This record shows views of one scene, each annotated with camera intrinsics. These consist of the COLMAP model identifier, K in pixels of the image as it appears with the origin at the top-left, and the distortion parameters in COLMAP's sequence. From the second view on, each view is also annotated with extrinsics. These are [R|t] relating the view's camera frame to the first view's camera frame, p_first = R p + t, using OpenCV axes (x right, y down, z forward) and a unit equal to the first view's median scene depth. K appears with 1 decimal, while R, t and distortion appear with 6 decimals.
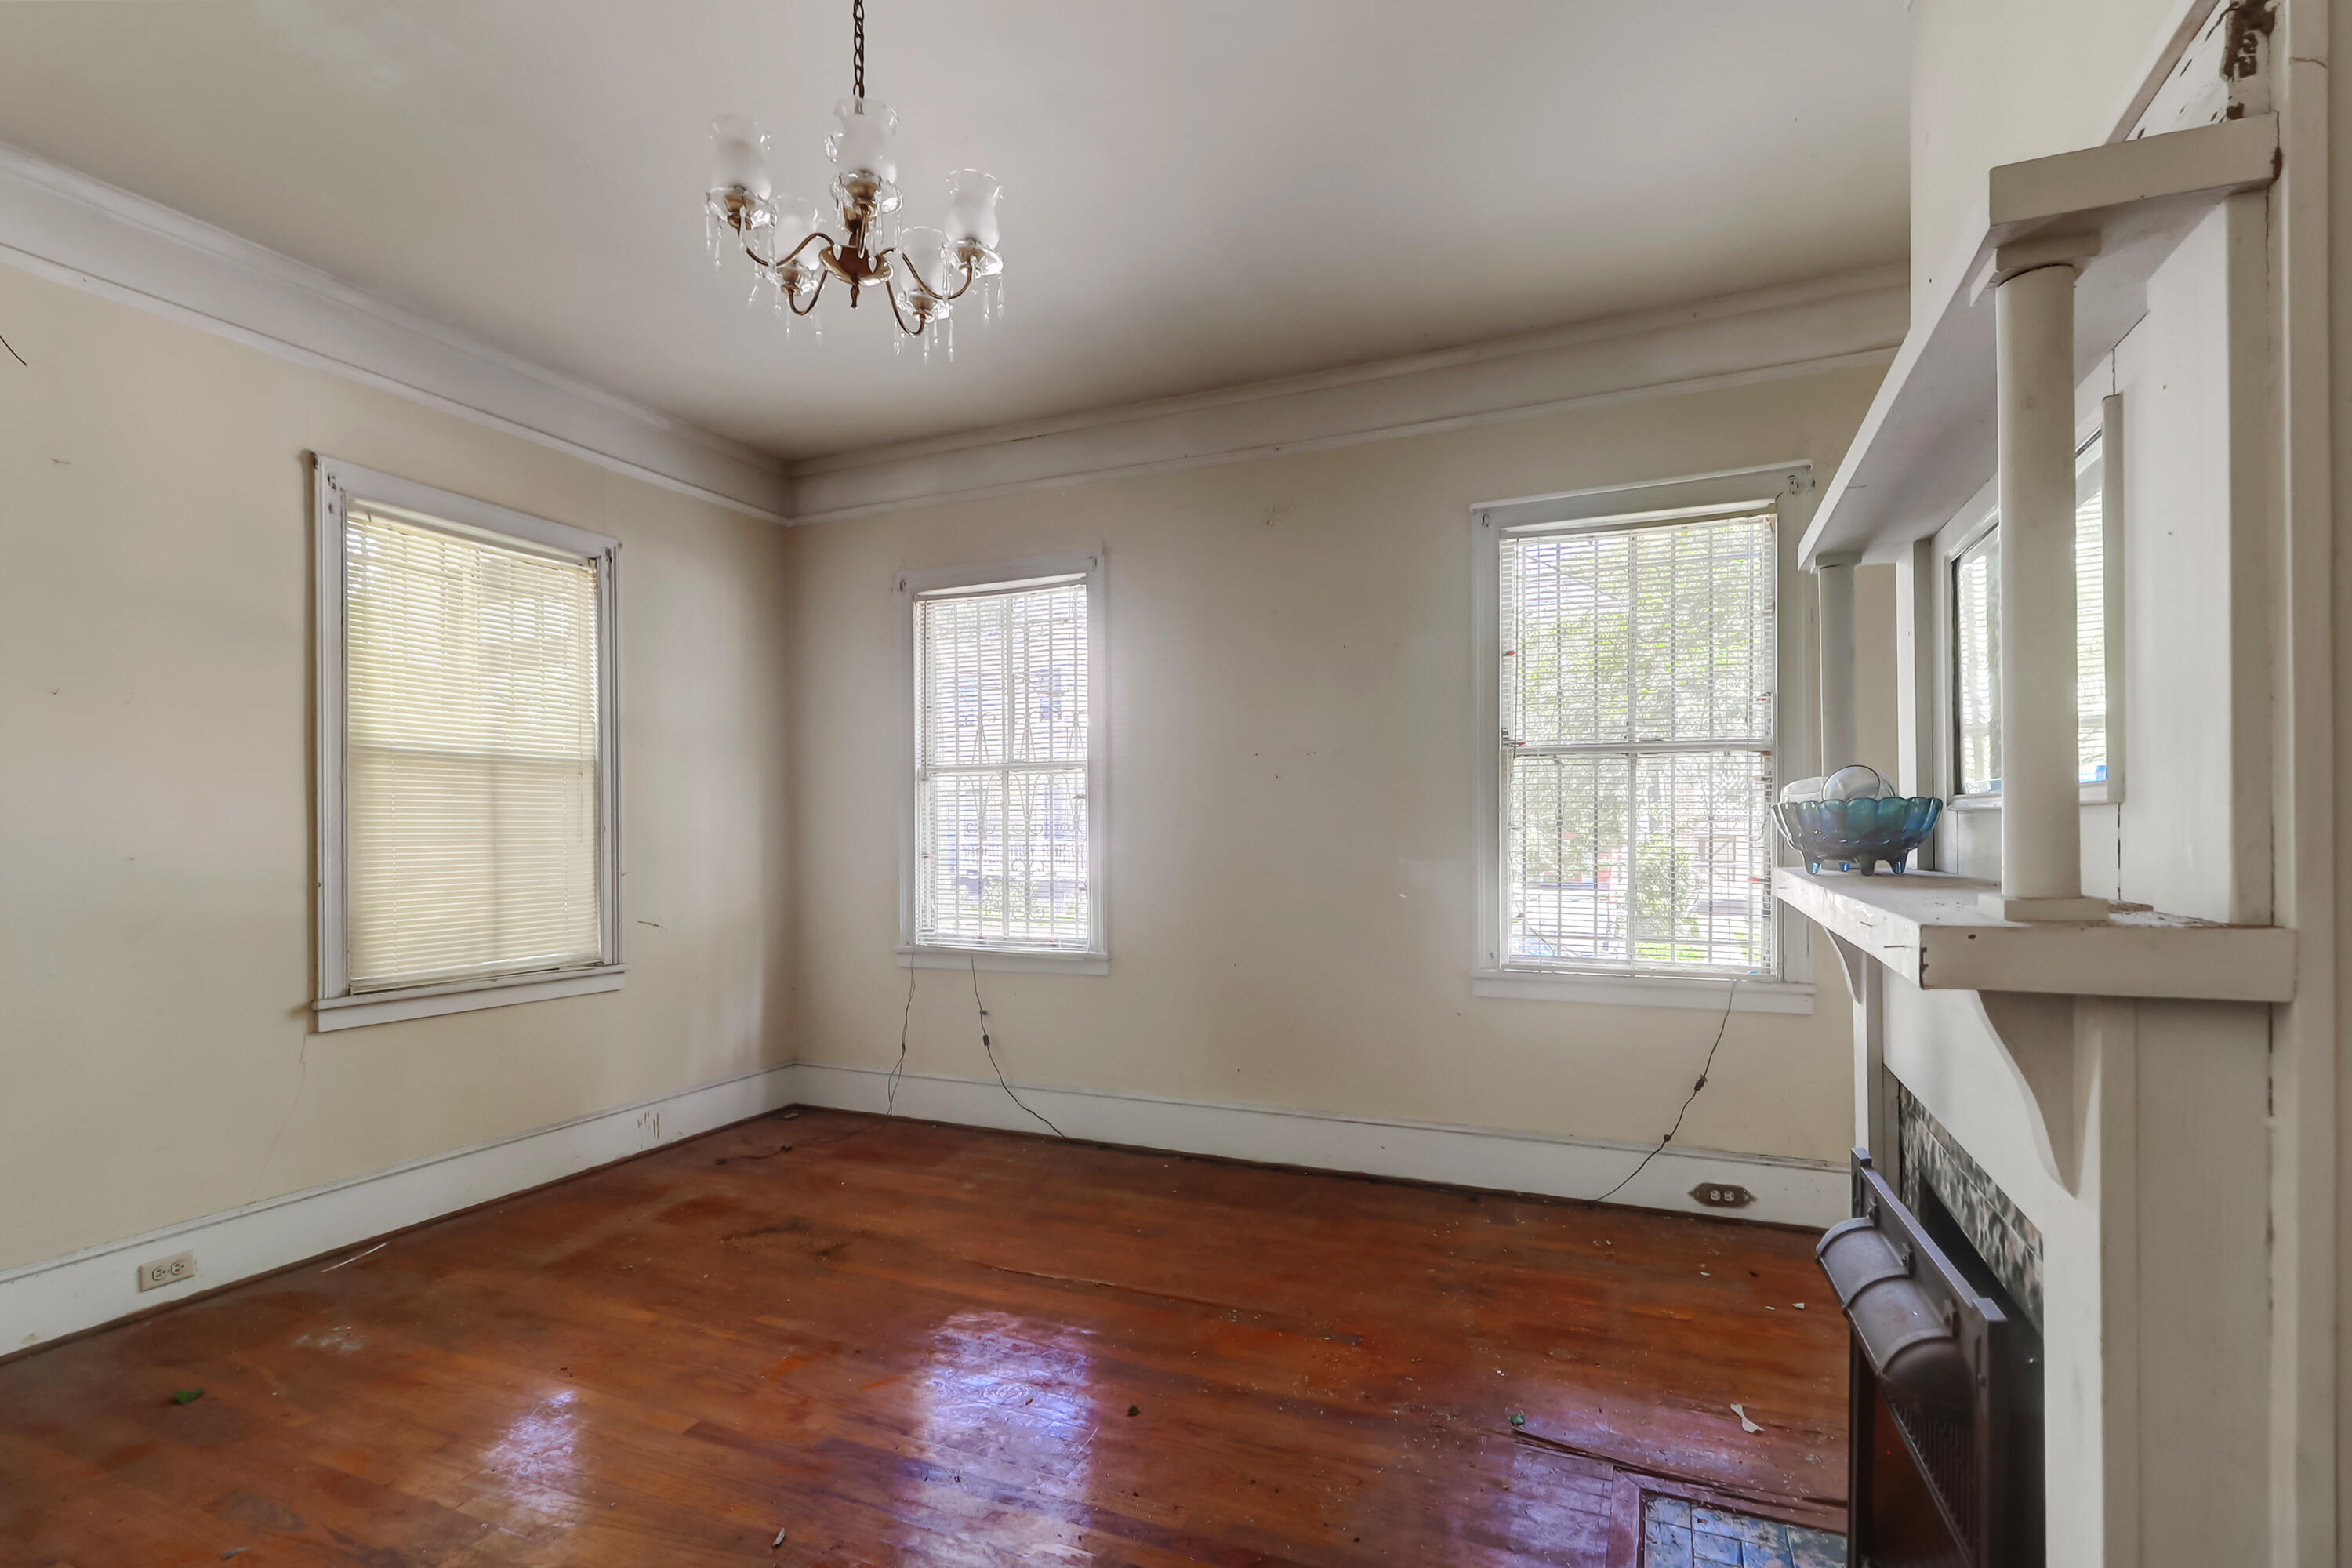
lens RADIAL K [[1097.3, 0, 1183.7], [0, 1097.3, 817.3], [0, 0, 1]] dist [0.008363, 0.000504]
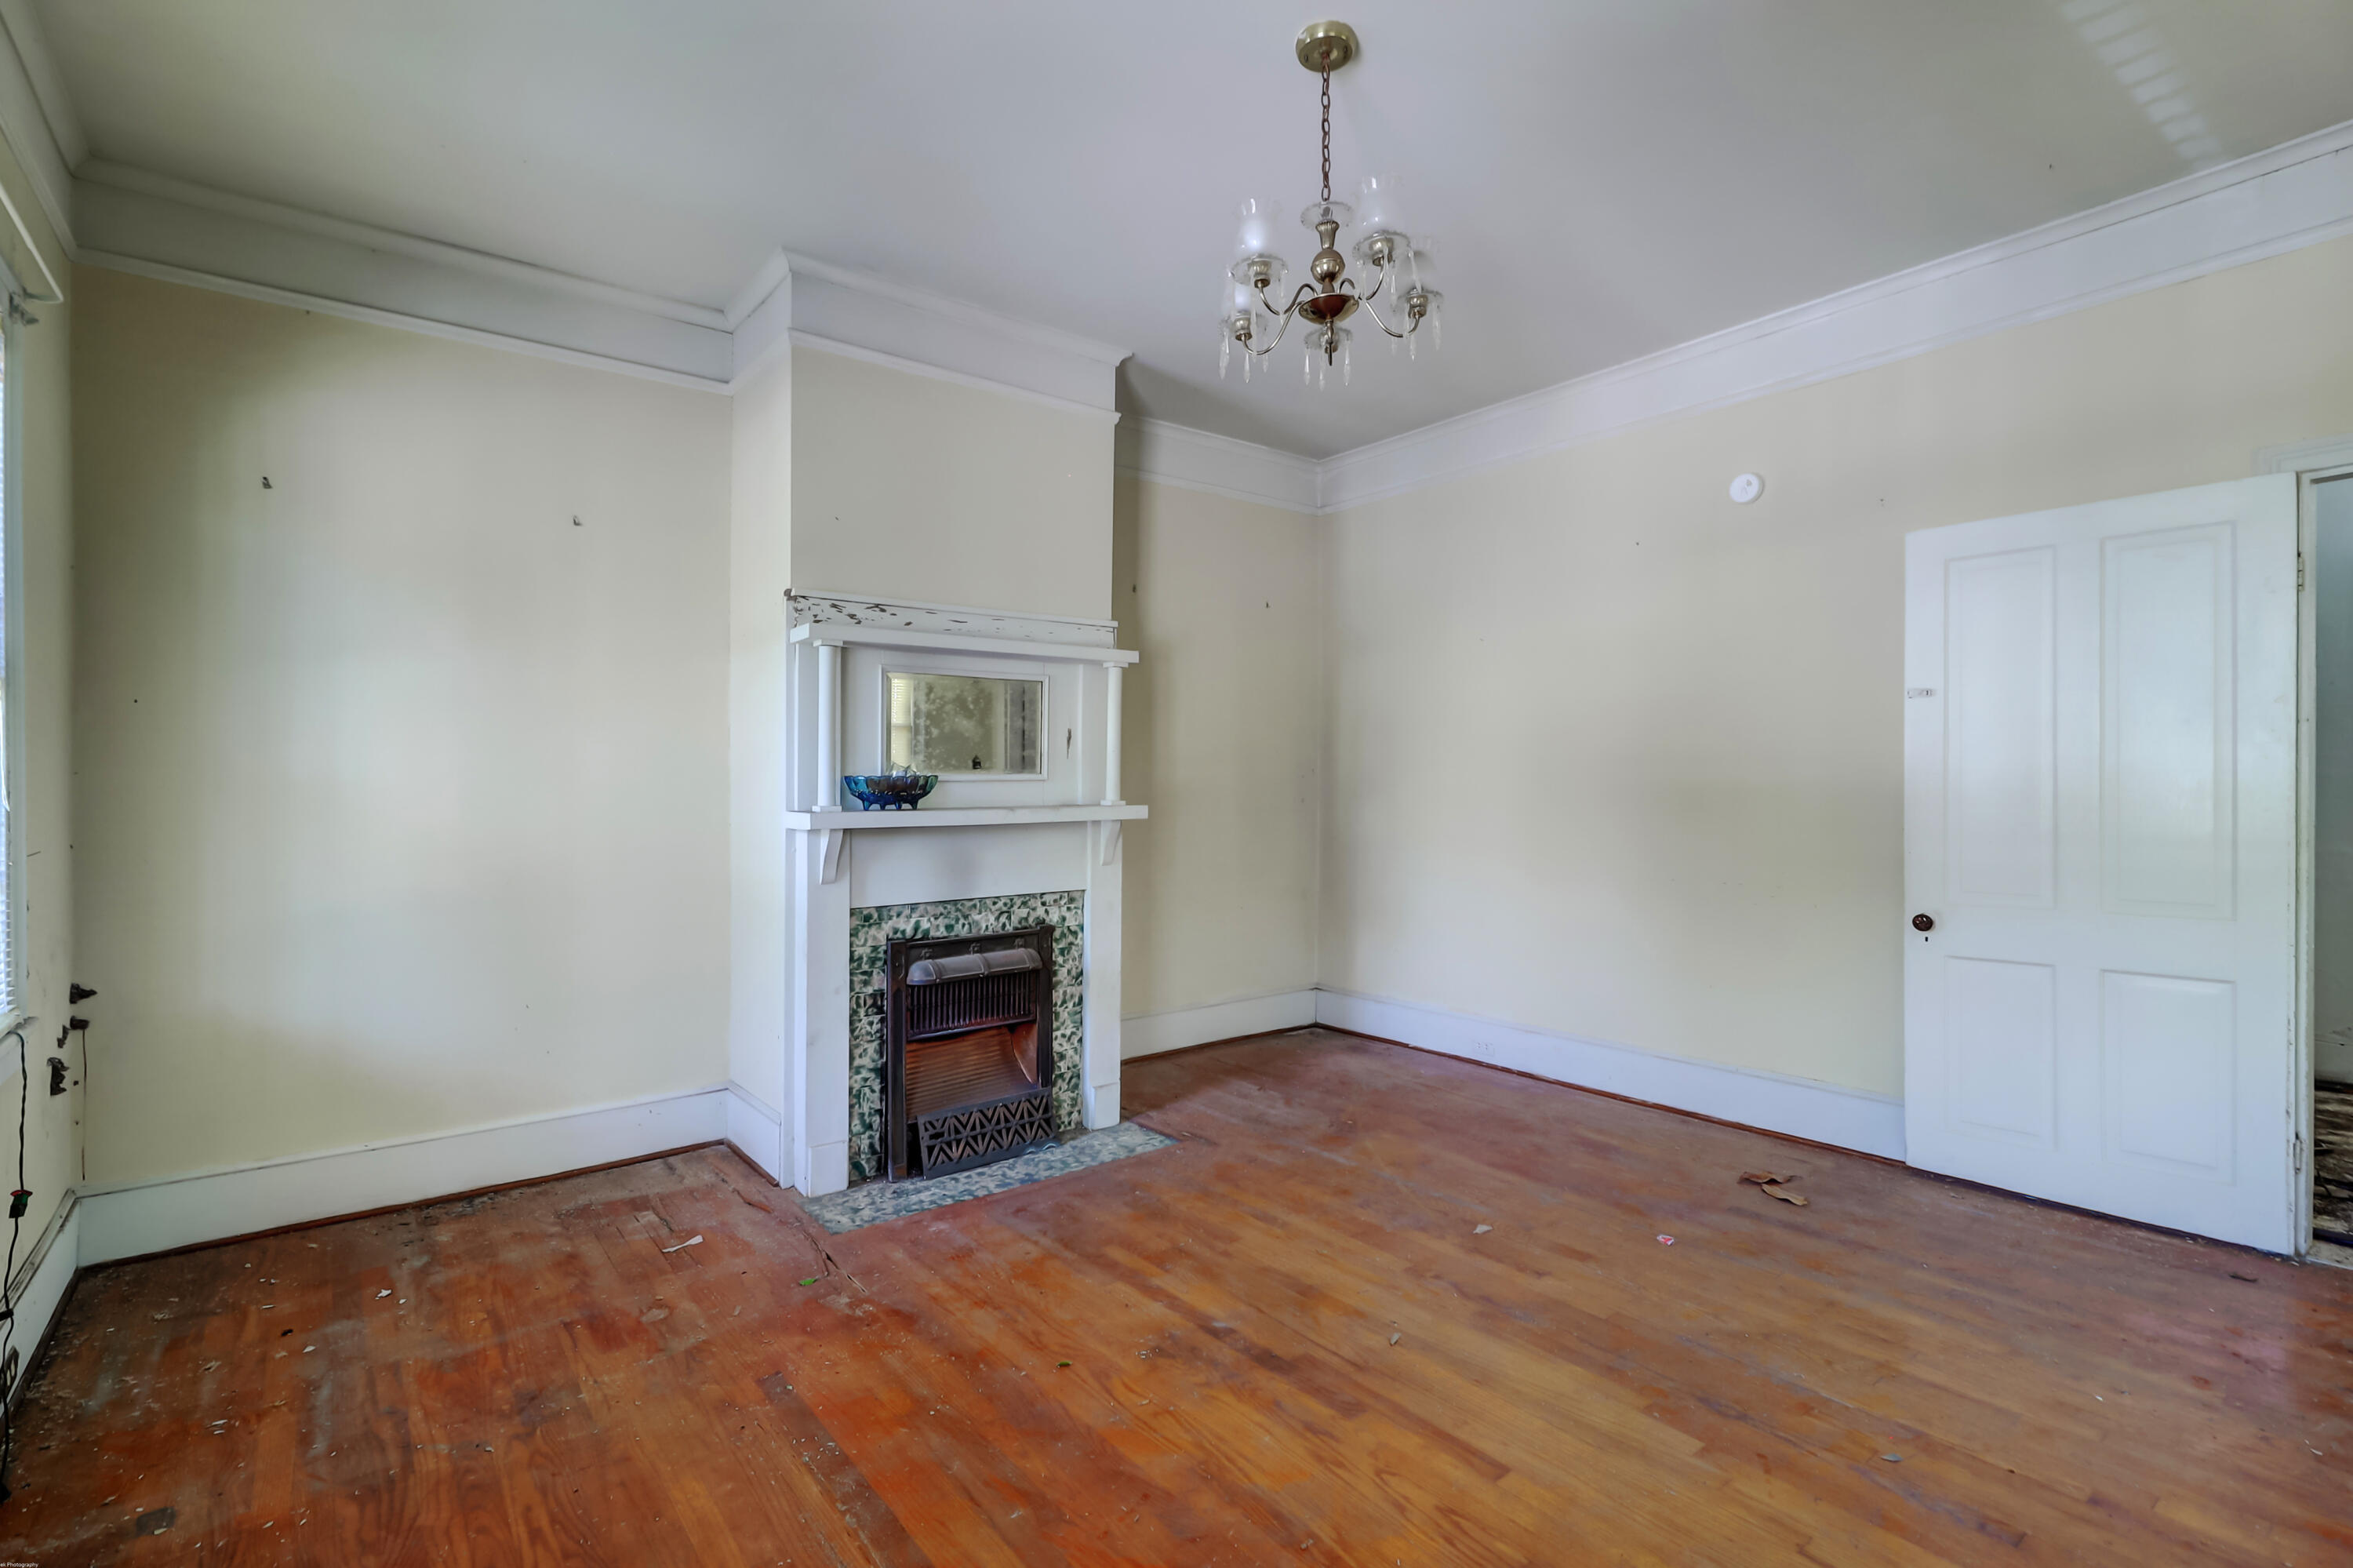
lens RADIAL K [[1097.8, 0, 1178.7], [0, 1097.8, 784.9], [0, 0, 1]] dist [0.008363, 0.000504]
pose [[-0.872992, 0.007597, 0.487675, -0.560318], [0.006034, 0.999970, -0.004774, 0.009895], [-0.487697, -0.001225, -0.873012, 1.620602]]
